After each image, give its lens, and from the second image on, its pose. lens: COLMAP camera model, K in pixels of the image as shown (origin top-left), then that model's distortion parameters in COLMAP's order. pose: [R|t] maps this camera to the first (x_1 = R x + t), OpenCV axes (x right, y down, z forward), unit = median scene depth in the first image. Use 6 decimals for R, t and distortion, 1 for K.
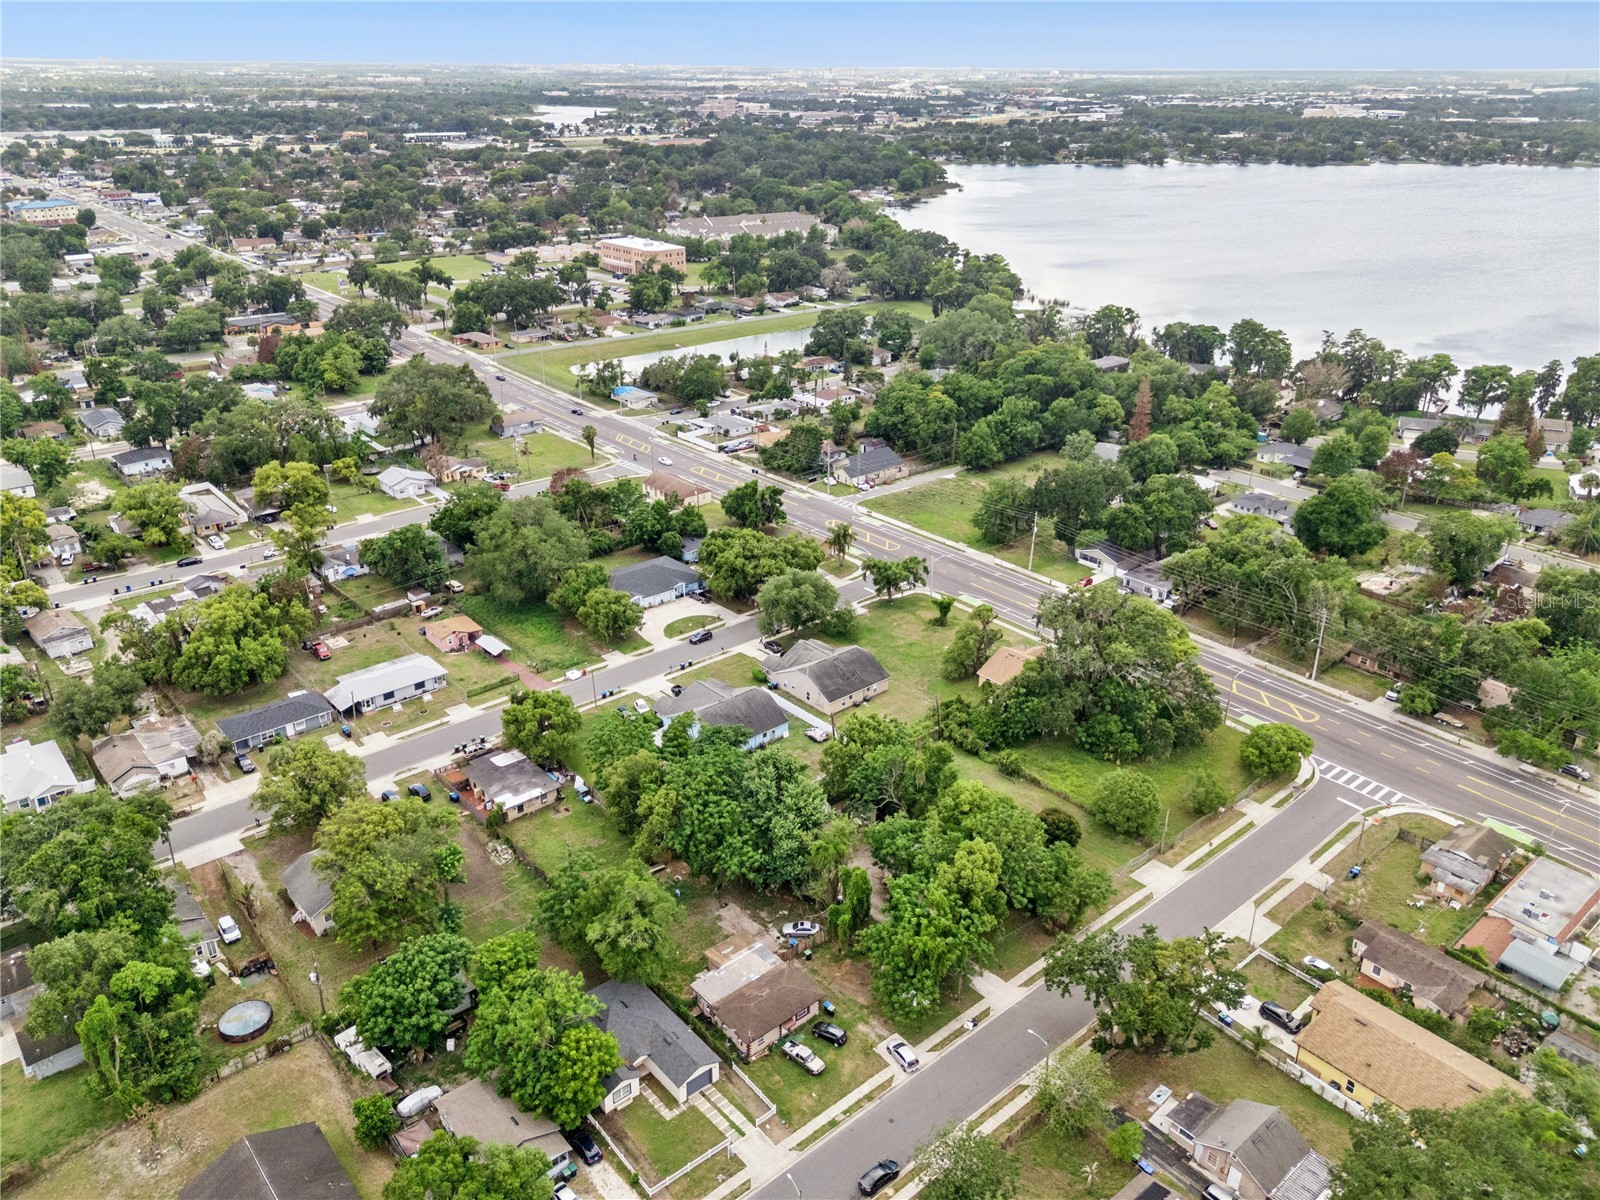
lens RADIAL K [[1177.1, 0, 798.5], [0, 1177.1, 603.9], [0, 0, 1]] dist [0.074671, -0.073509]
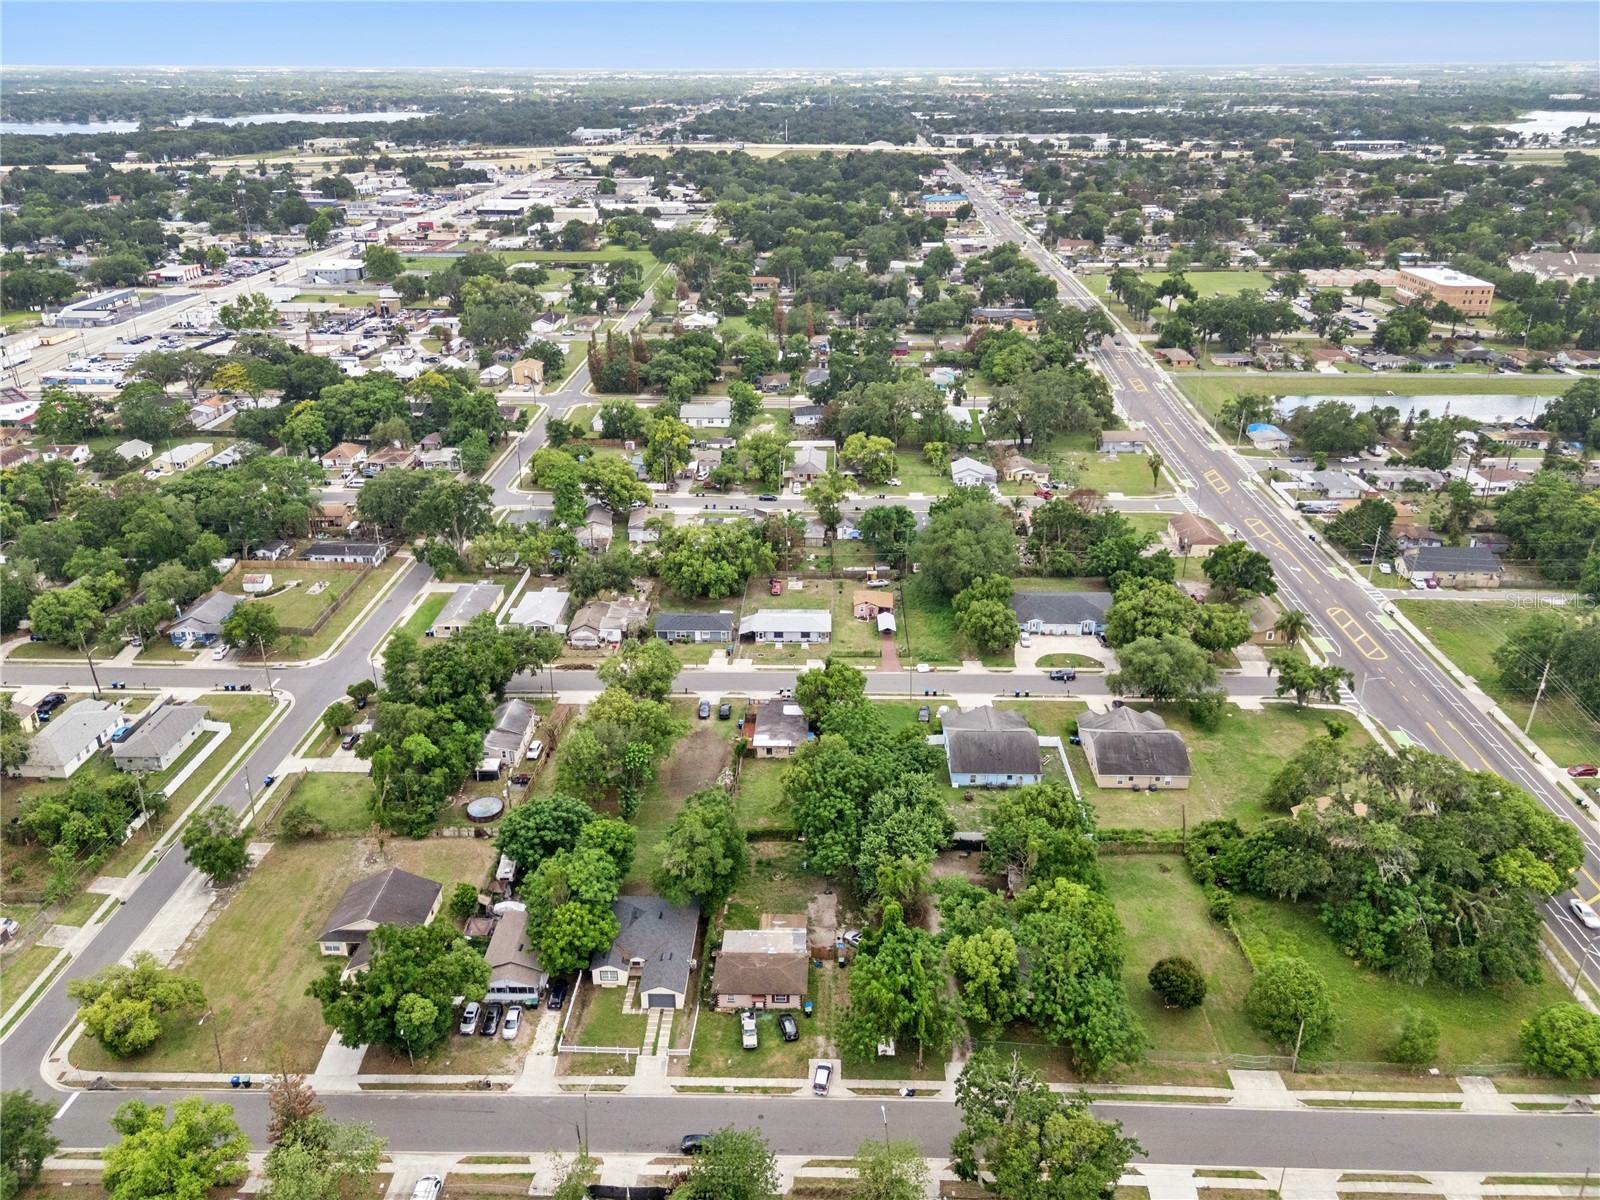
lens RADIAL K [[1177.1, 0, 798.5], [0, 1177.1, 603.9], [0, 0, 1]] dist [0.074671, -0.073509]
pose [[0.740049, 0.270605, -0.615712, 0.306915], [-0.271881, 0.957716, 0.094131, -0.054682], [0.615149, 0.097739, 0.782329, 0.071016]]
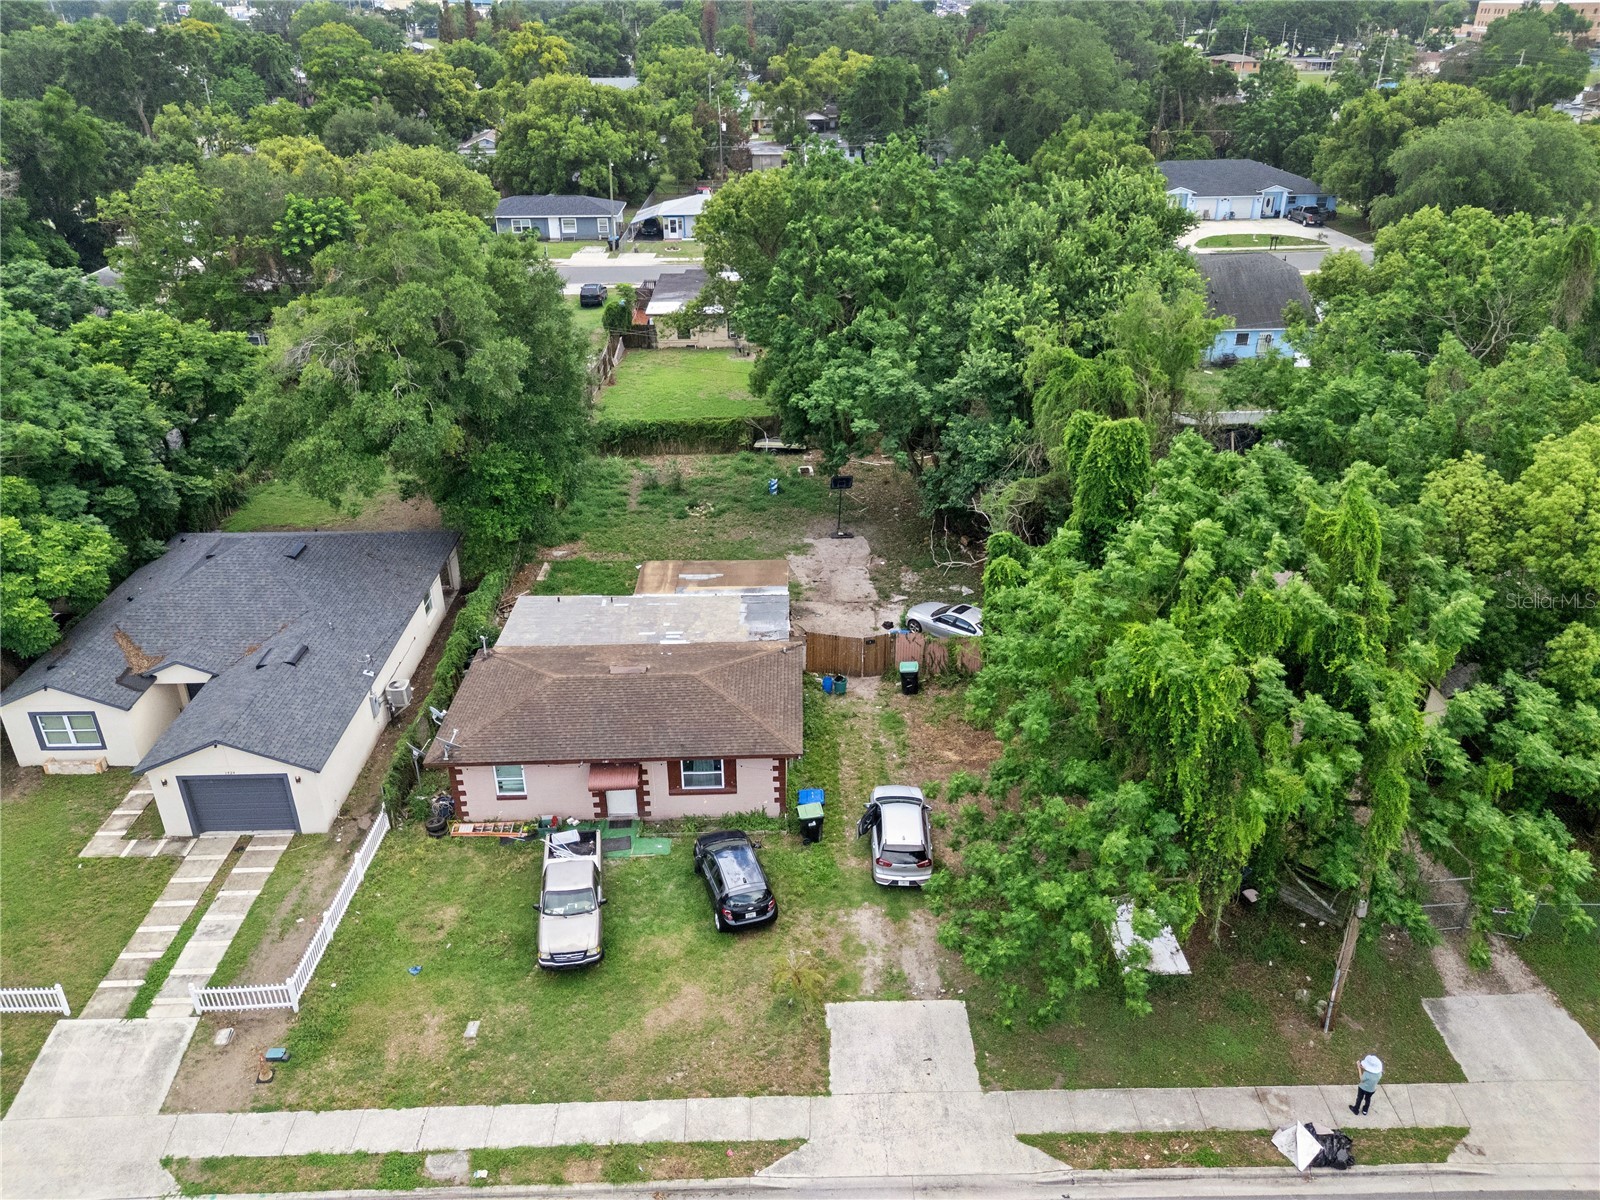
lens RADIAL K [[1177.1, 0, 798.5], [0, 1177.1, 603.9], [0, 0, 1]] dist [0.074671, -0.073509]
pose [[0.771501, 0.284433, -0.569108, 0.088941], [-0.254131, 0.957815, 0.134196, 0.138418], [0.583270, 0.041096, 0.811238, 0.415129]]
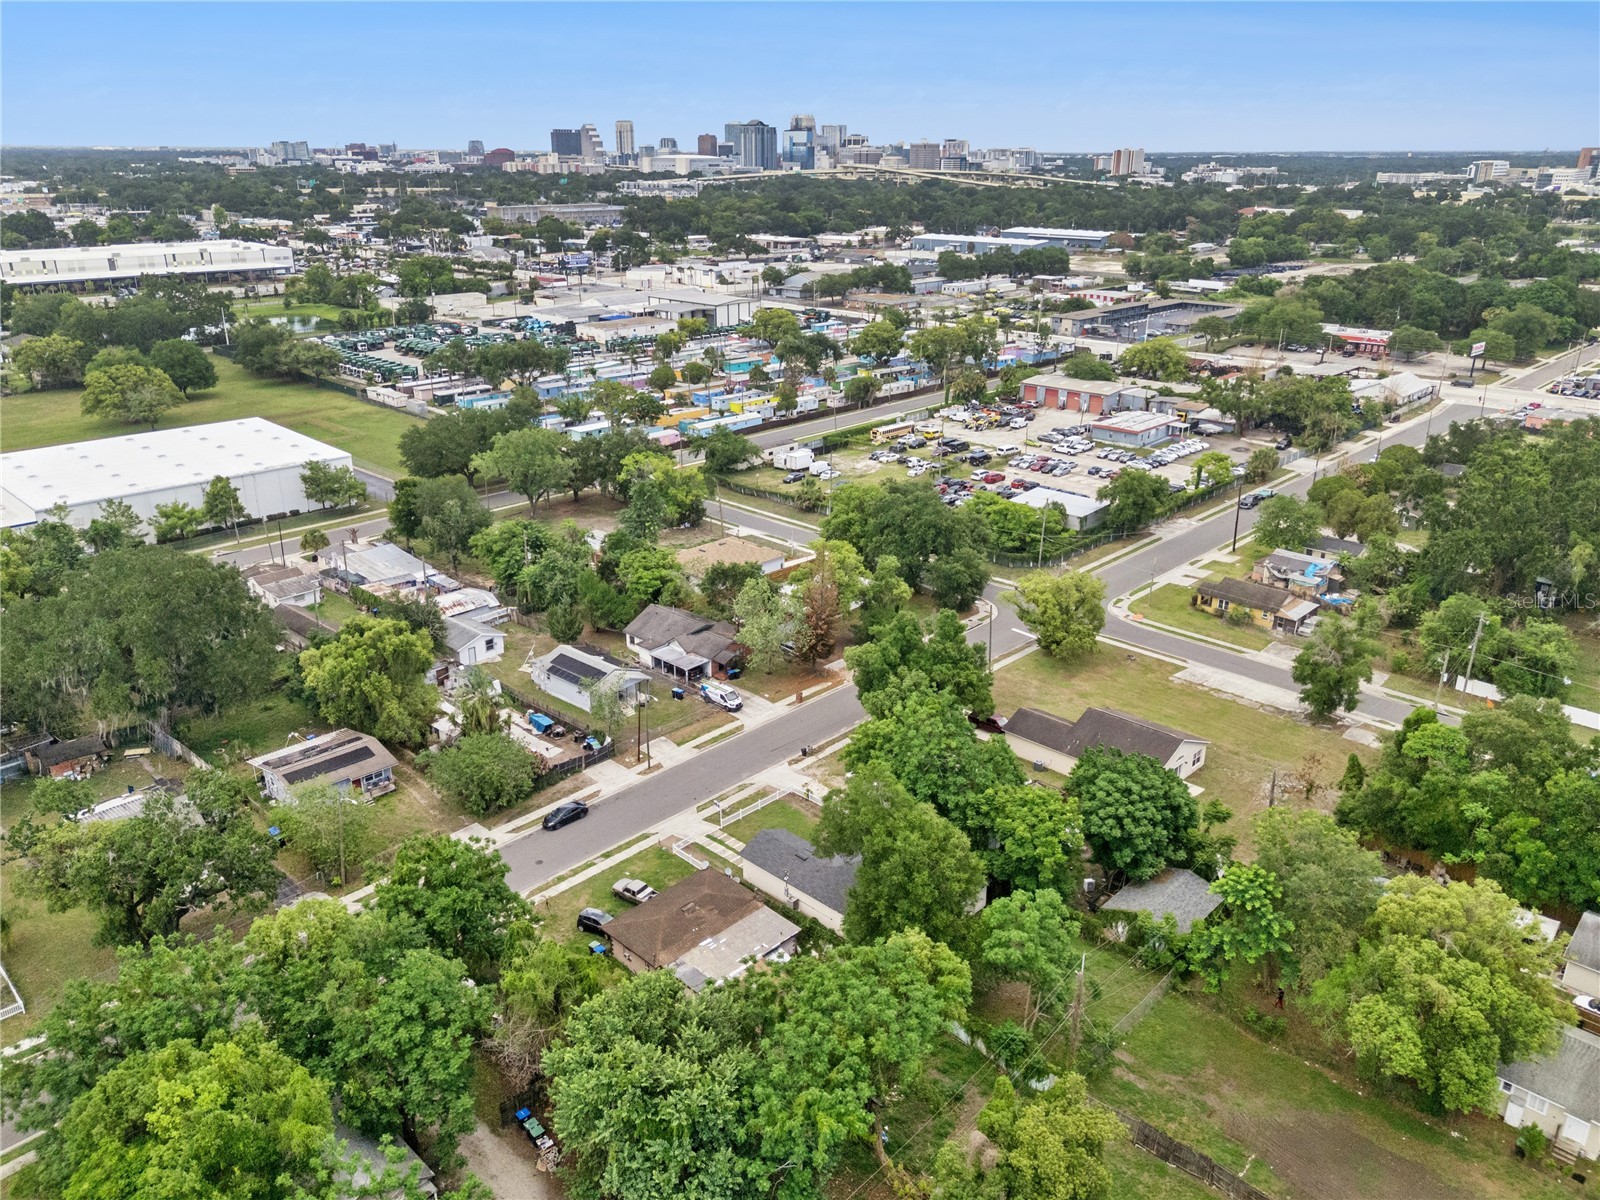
lens RADIAL K [[1177.1, 0, 798.5], [0, 1177.1, 603.9], [0, 0, 1]] dist [0.074671, -0.073509]
pose [[-0.994892, 0.027881, -0.097018, -0.015411], [-0.050010, 0.698724, 0.713642, -0.159820], [0.087686, 0.714848, -0.693760, 0.721194]]
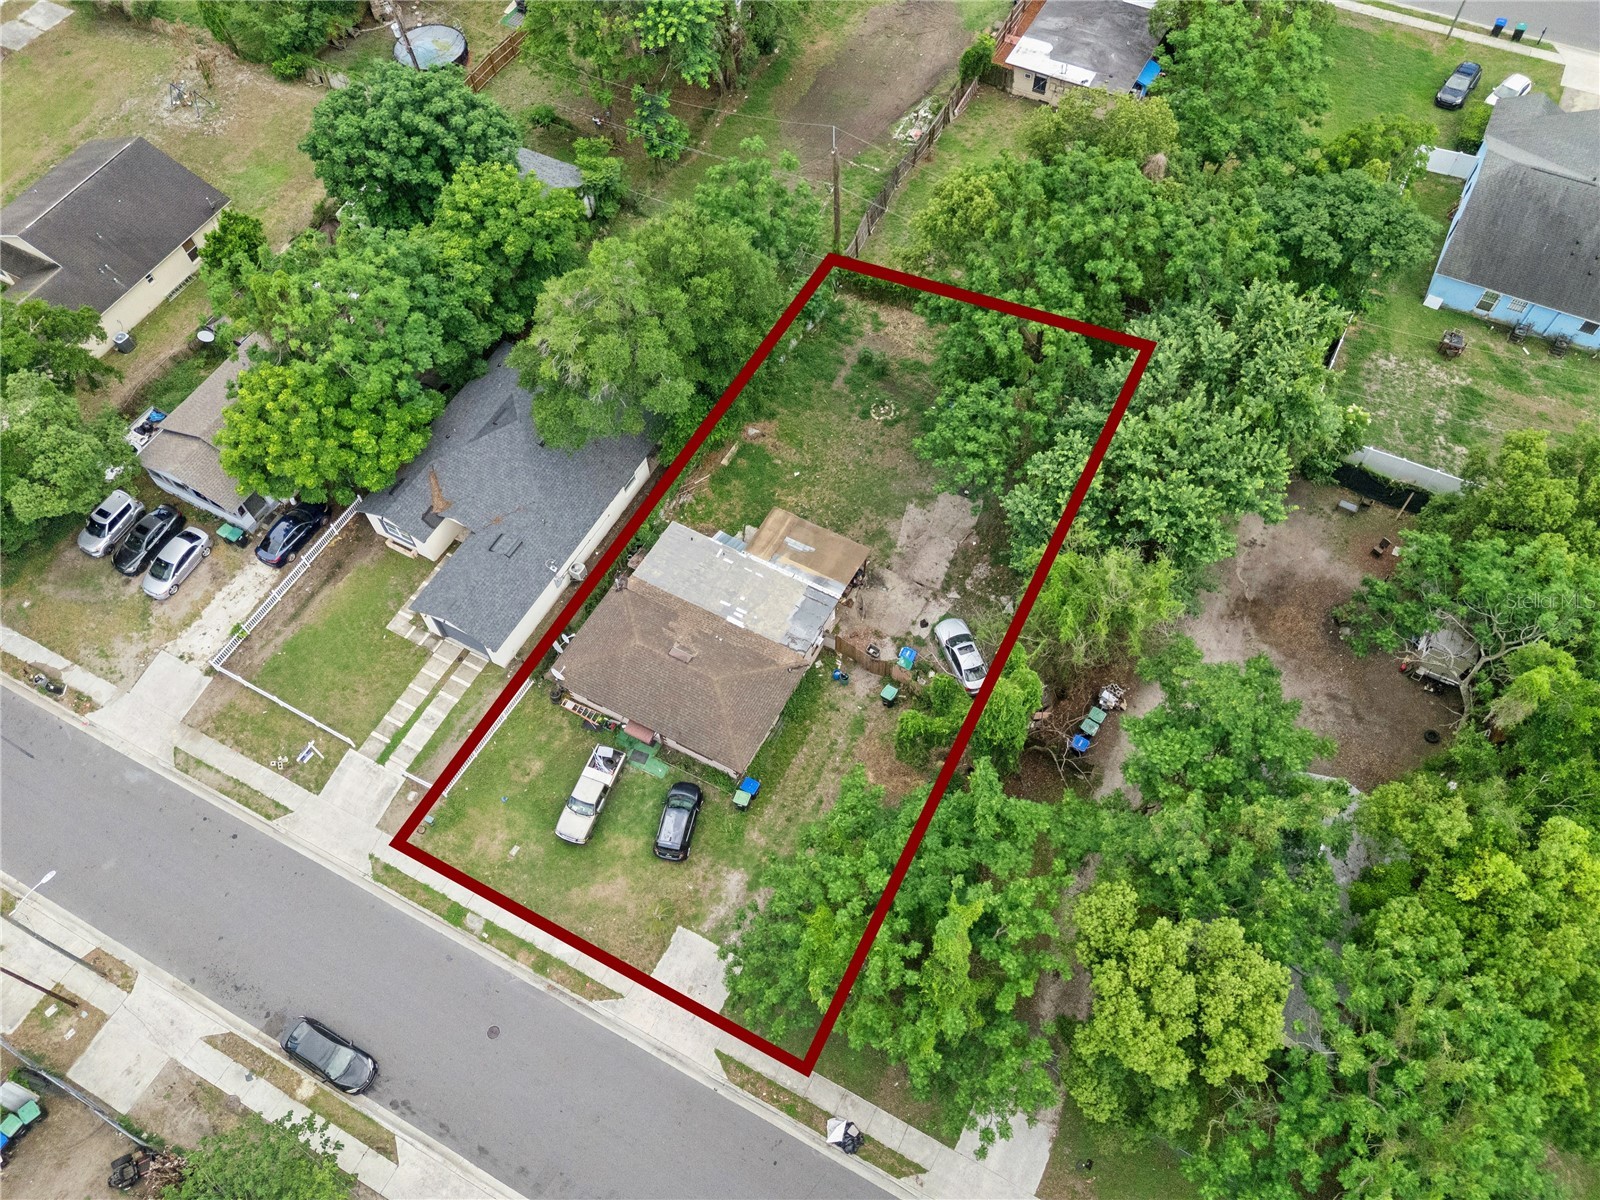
lens RADIAL K [[1188.6, 0, 796.9], [0, 1188.6, 600.3], [0, 0, 1]] dist [0.080785, -0.087074]
pose [[0.365335, 0.790633, -0.491354, 0.103256], [-0.372254, 0.607884, 0.701359, -0.010350], [0.853204, -0.073322, 0.516398, 0.425589]]
